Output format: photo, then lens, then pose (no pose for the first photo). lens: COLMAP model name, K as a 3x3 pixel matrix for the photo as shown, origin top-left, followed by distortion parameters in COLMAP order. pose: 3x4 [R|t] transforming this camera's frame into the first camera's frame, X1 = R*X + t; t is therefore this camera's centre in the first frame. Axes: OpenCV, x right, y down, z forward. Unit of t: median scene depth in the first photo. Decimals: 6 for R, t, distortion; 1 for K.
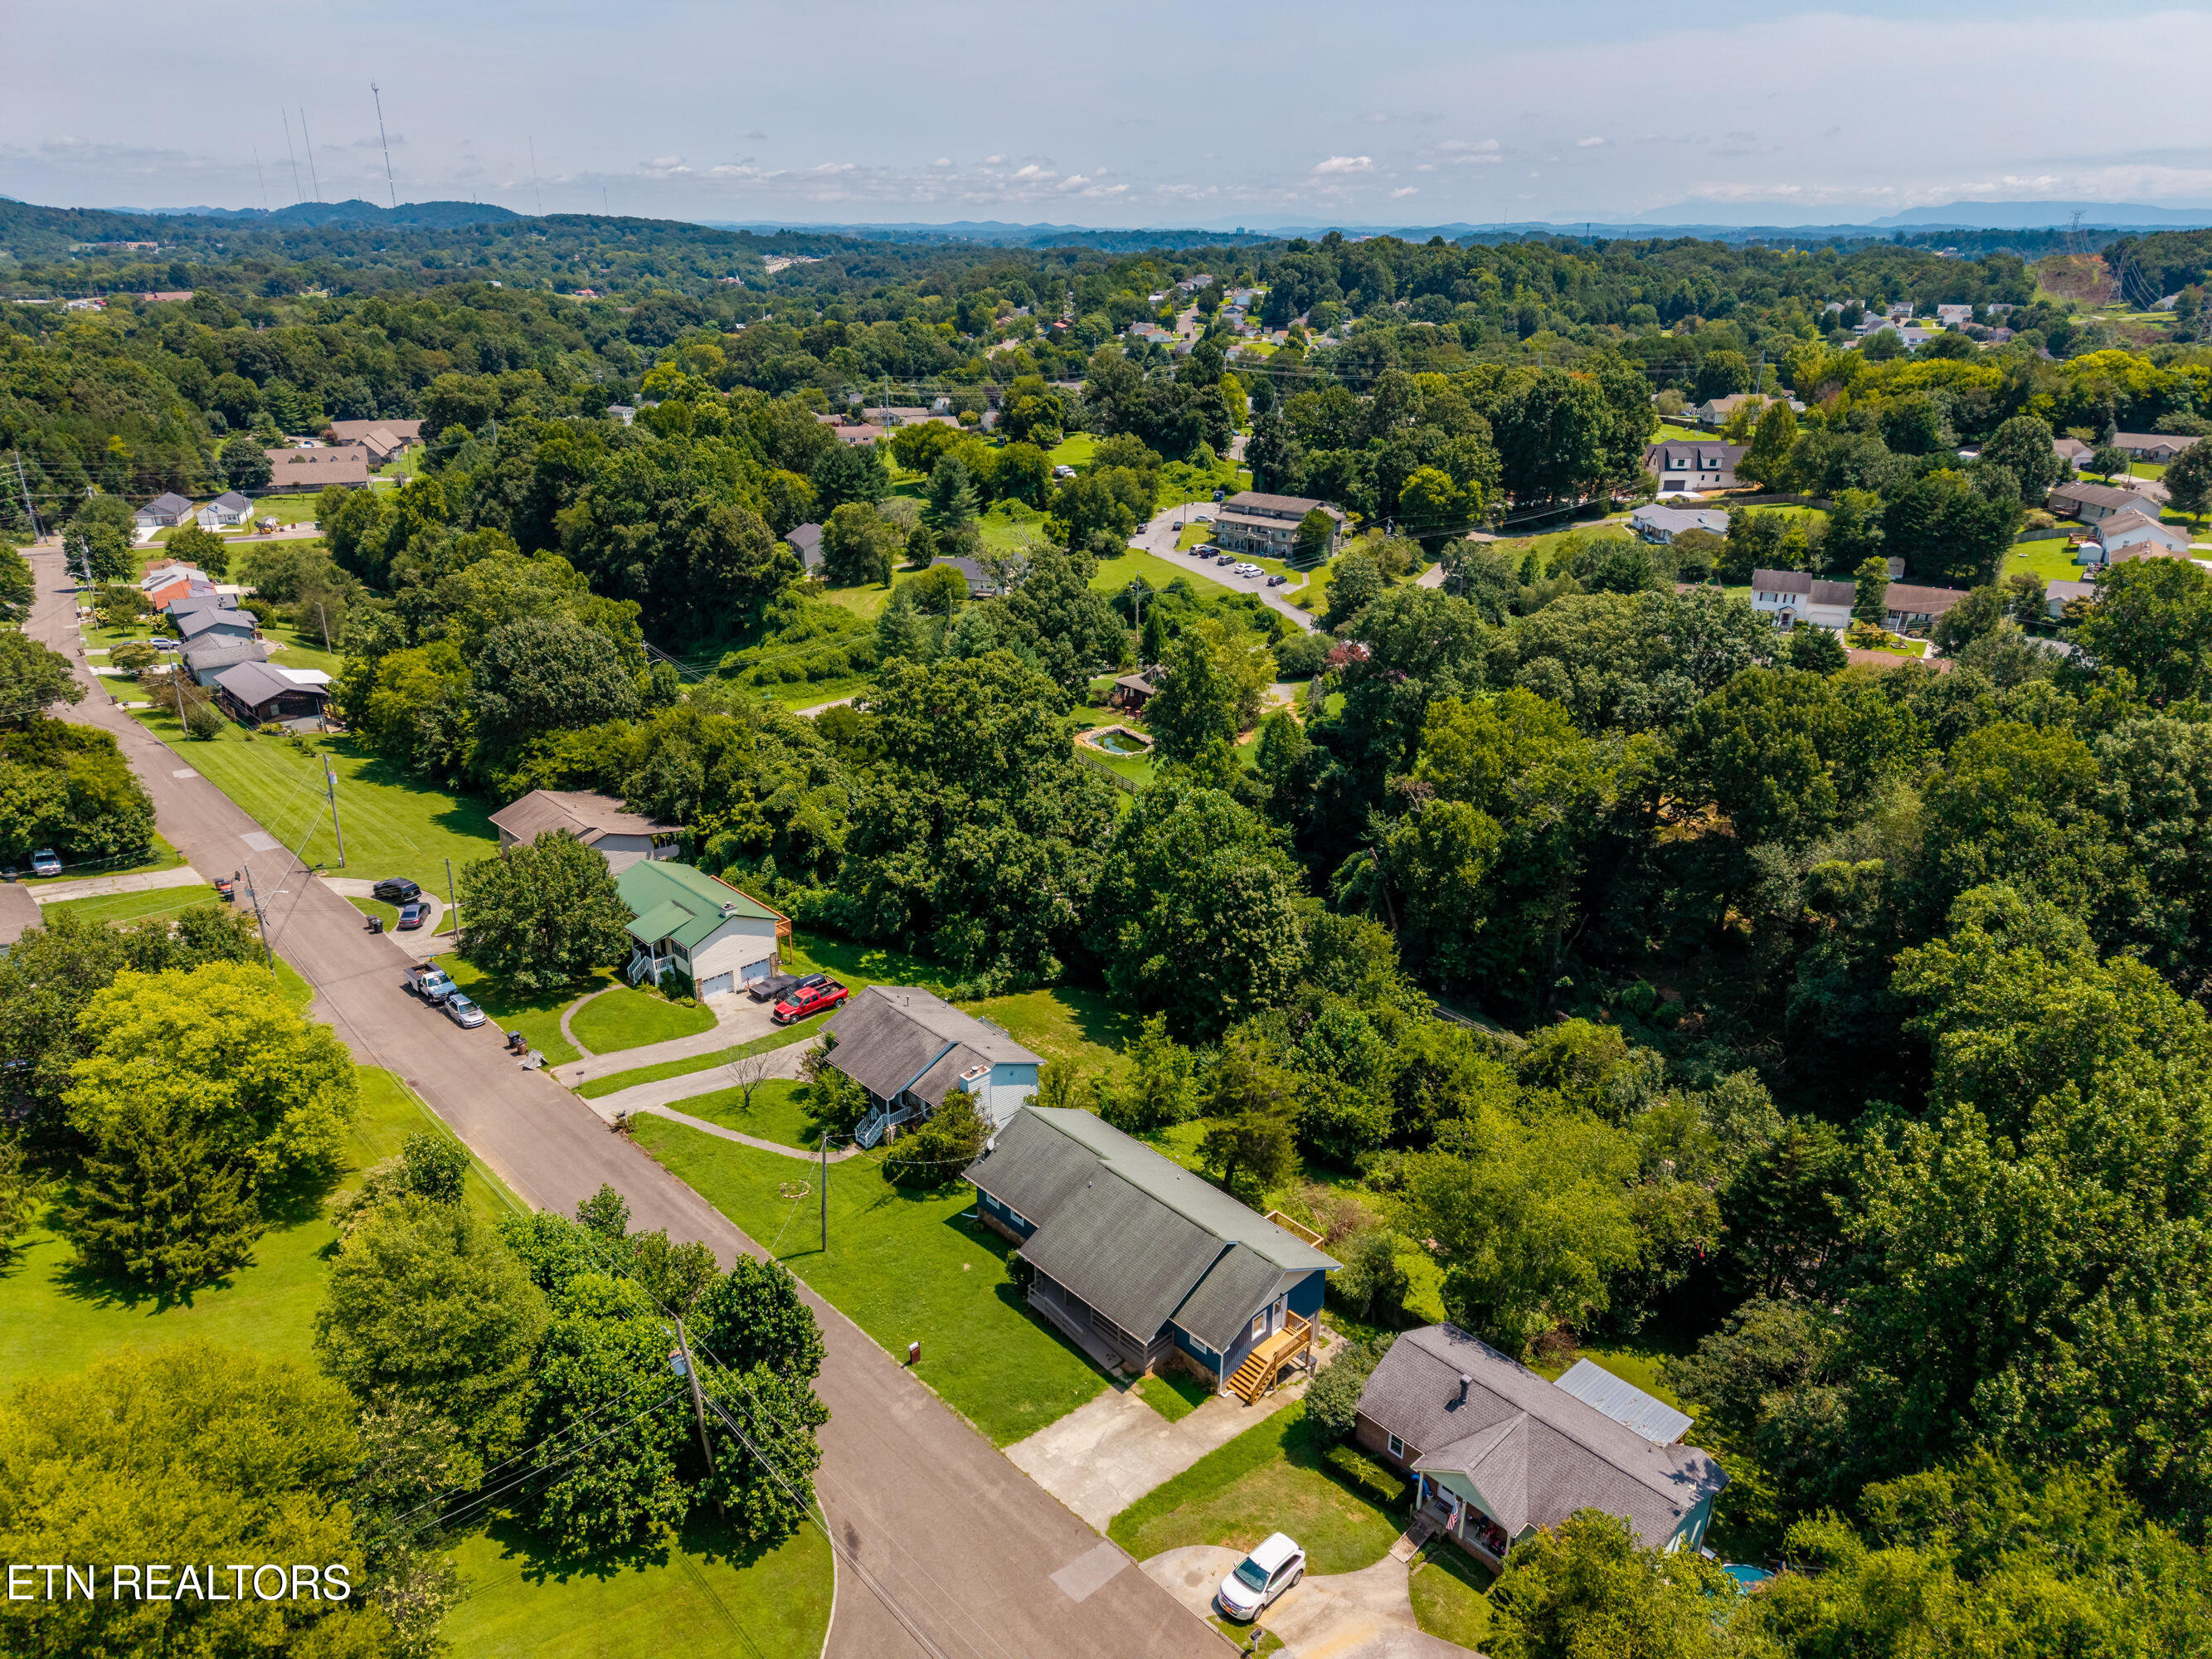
lens RADIAL K [[1473.6, 0, 1134.0], [0, 1473.6, 832.6], [0, 0, 1]] dist [0.056855, -0.064941]
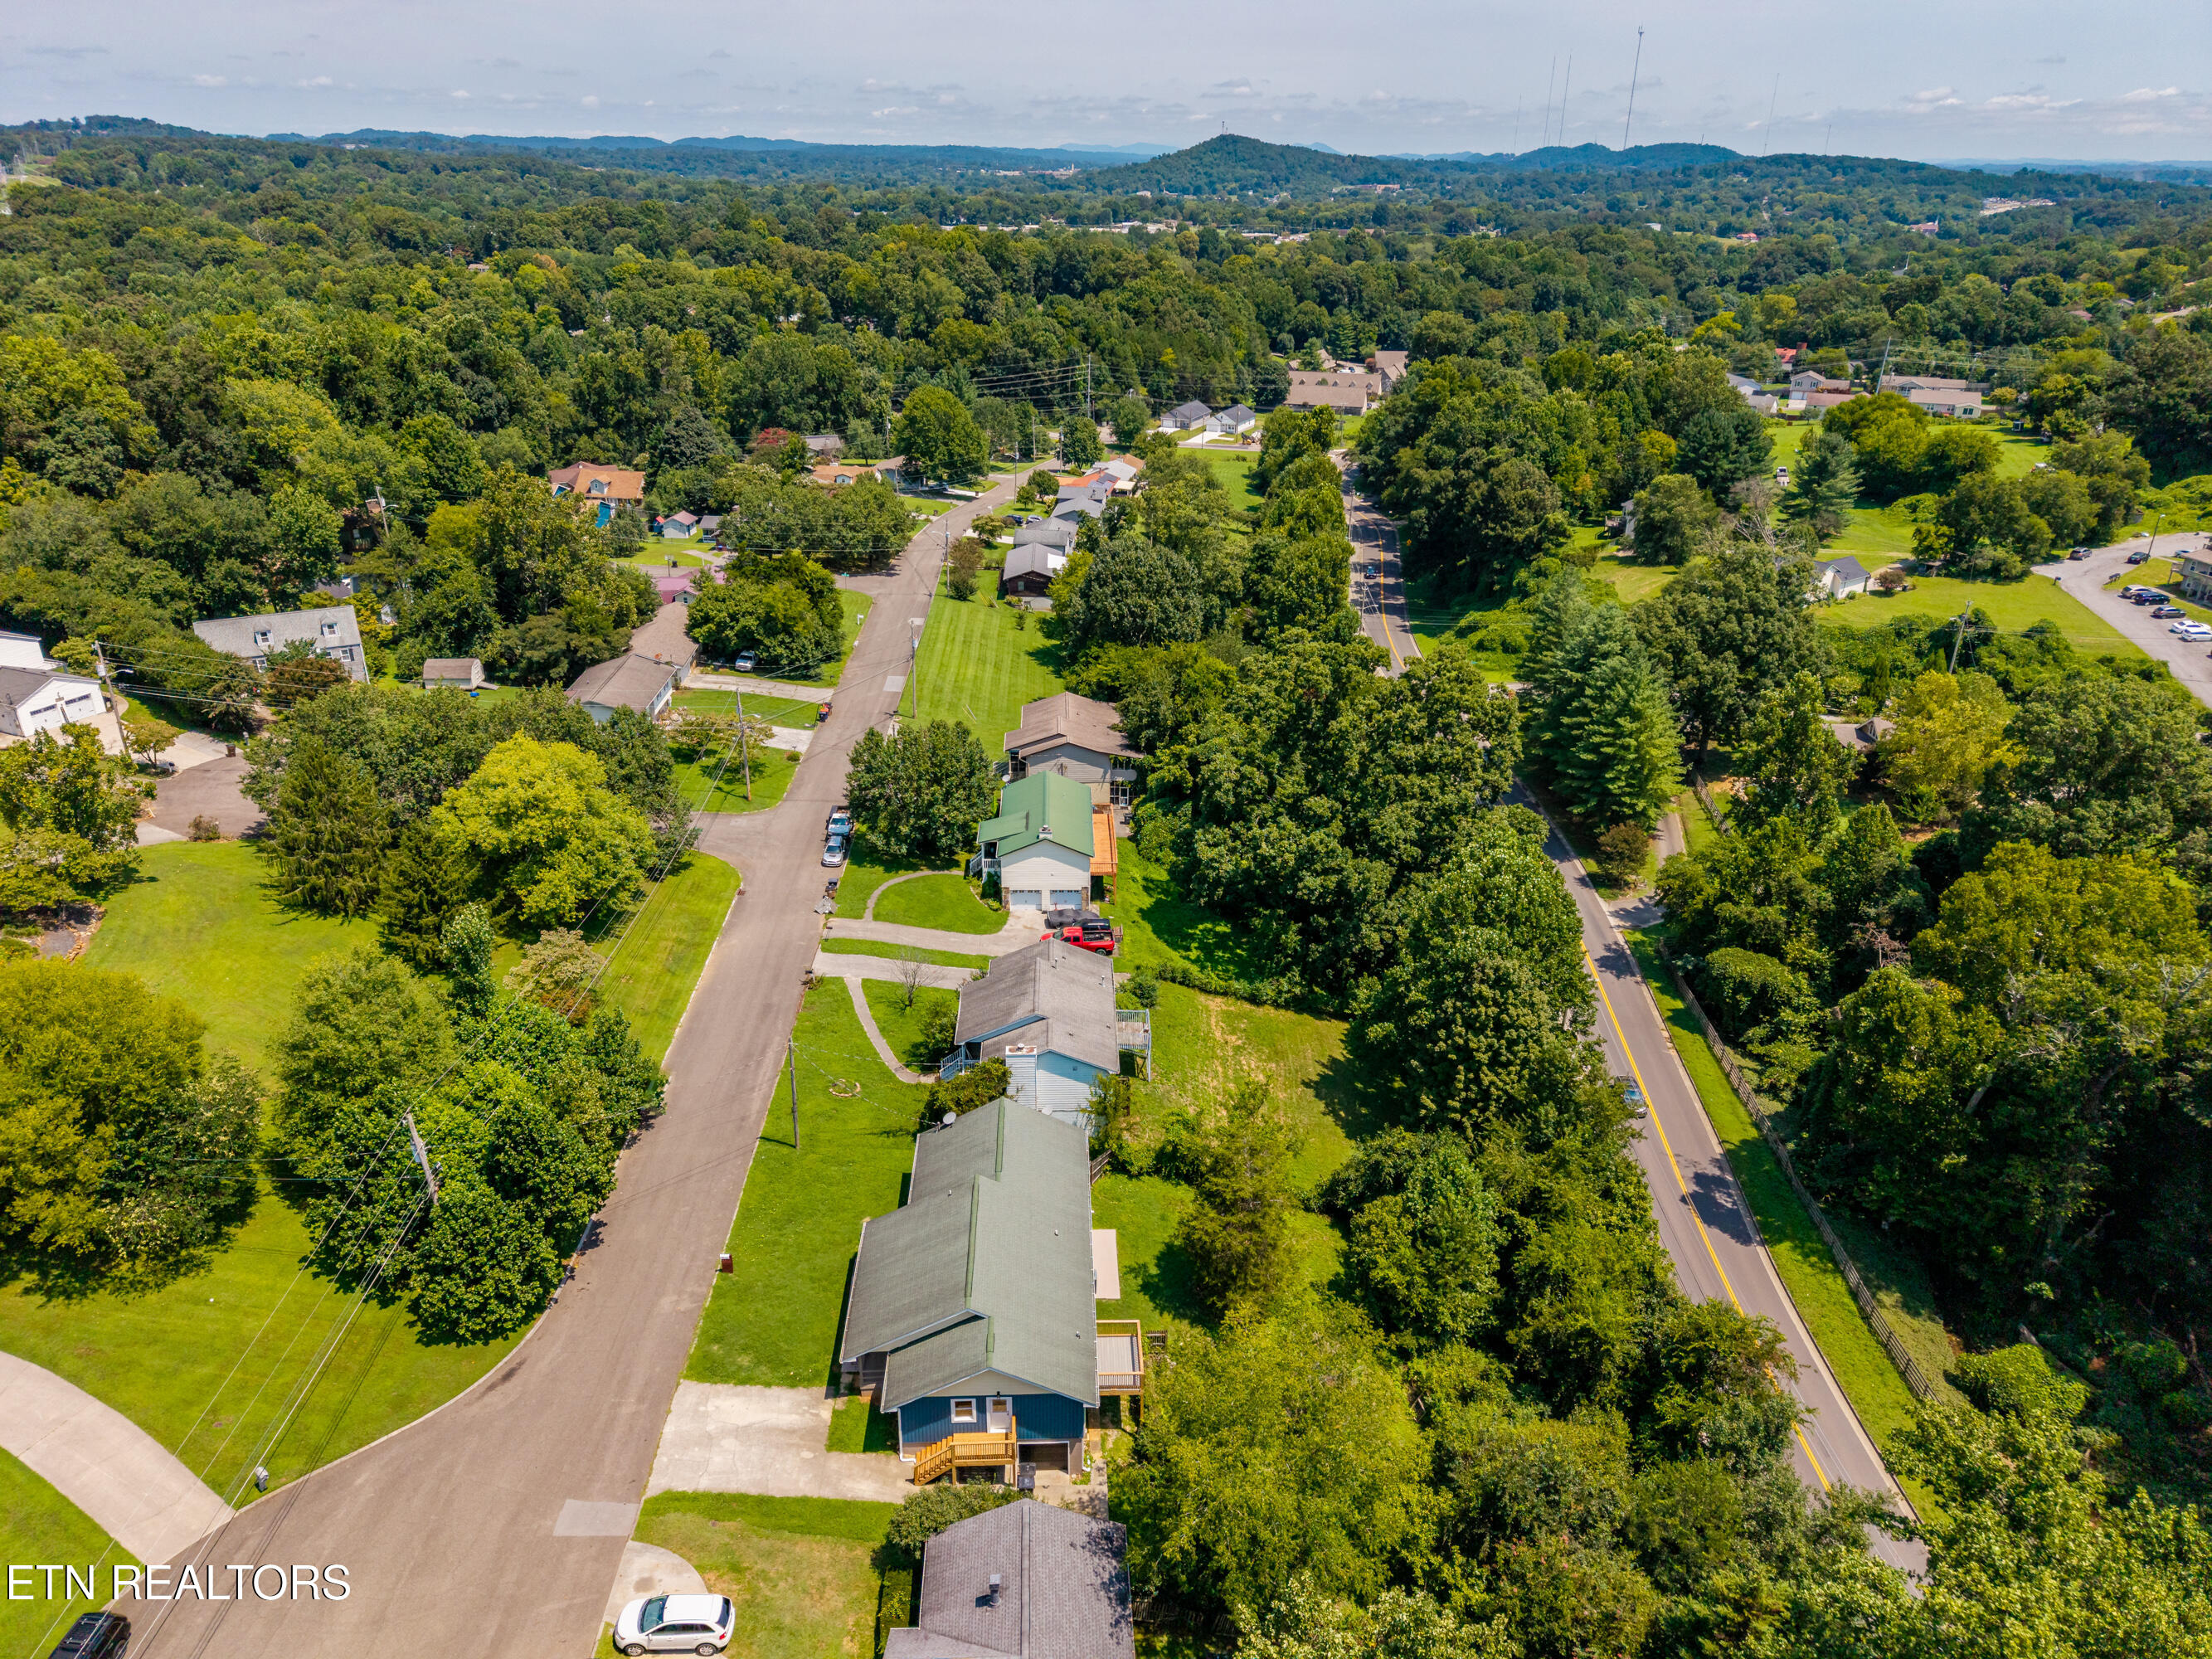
lens RADIAL K [[1466.5, 0, 1106.0], [0, 1466.5, 829.5], [0, 0, 1]] dist [0.048006, -0.037509]
pose [[0.735329, 0.275579, -0.619151, 0.189634], [-0.254942, 0.958966, 0.124049, -0.042847], [0.627930, 0.066630, 0.775412, 0.107778]]
